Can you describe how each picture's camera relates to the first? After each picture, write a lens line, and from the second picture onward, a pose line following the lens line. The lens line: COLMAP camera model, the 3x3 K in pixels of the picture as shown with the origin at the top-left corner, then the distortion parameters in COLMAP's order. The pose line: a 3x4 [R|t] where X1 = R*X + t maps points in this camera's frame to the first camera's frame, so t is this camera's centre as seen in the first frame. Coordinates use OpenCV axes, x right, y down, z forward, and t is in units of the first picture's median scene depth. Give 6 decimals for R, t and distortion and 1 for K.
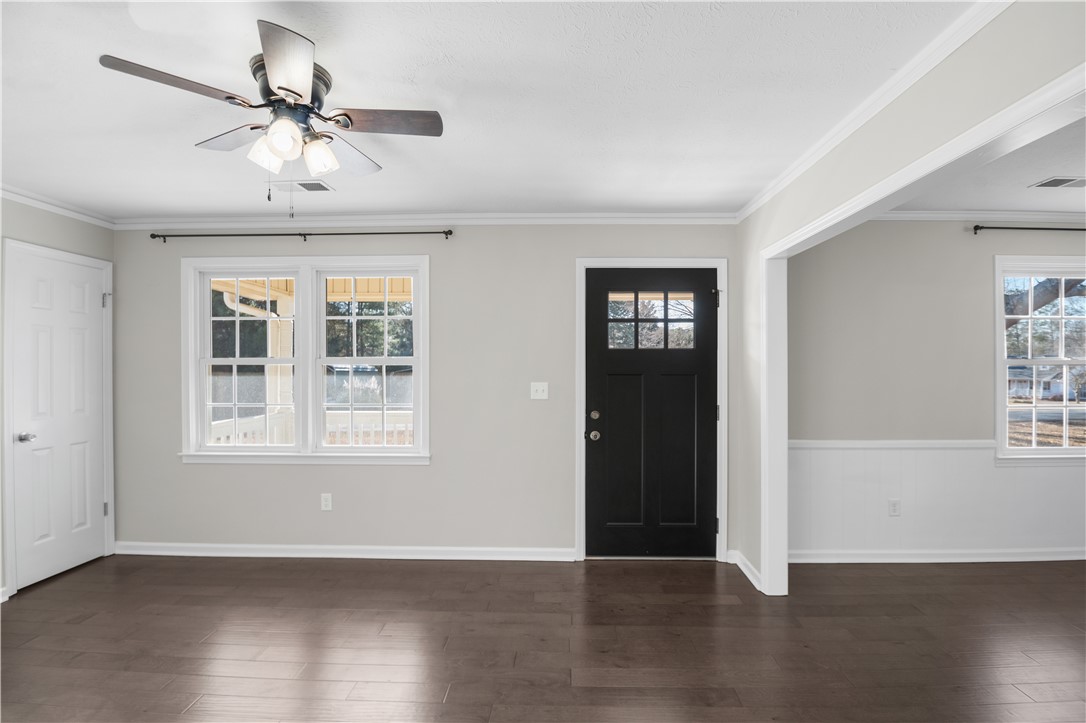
lens RADIAL K [[520.0, 0, 561.5], [0, 520.0, 364.5], [0, 0, 1]] dist [-0.020542, -0.000653]
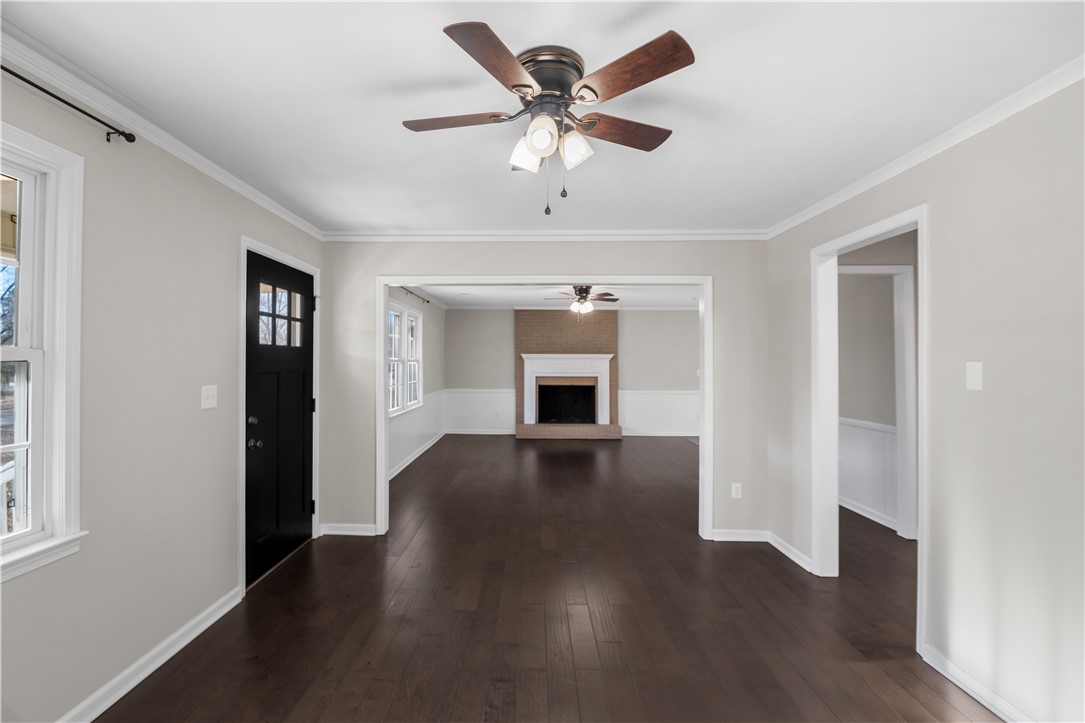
lens RADIAL K [[505.0, 0, 521.7], [0, 505.0, 353.4], [0, 0, 1]] dist [-0.000494, -0.000103]
pose [[-0.003880, 0.014899, 0.999881, -0.781882], [-0.001717, 0.999887, -0.014906, -0.002347], [-0.999991, -0.001774, -0.003854, 0.554271]]
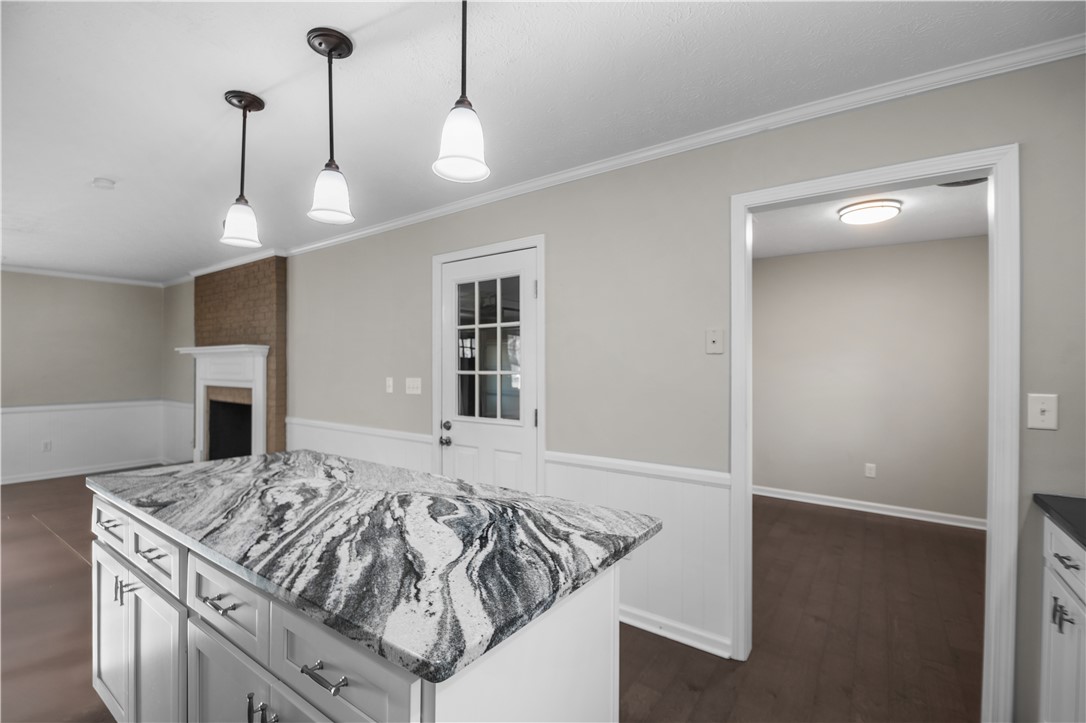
lens RADIAL K [[490.6, 0, 540.3], [0, 490.6, 365.0], [0, 0, 1]] dist [-0.036508, 0.000027]
pose [[0.553021, -0.004539, 0.833155, 1.131355], [0.004896, 0.999986, 0.002198, 0.015265], [-0.833153, 0.002864, 0.553035, -1.187970]]
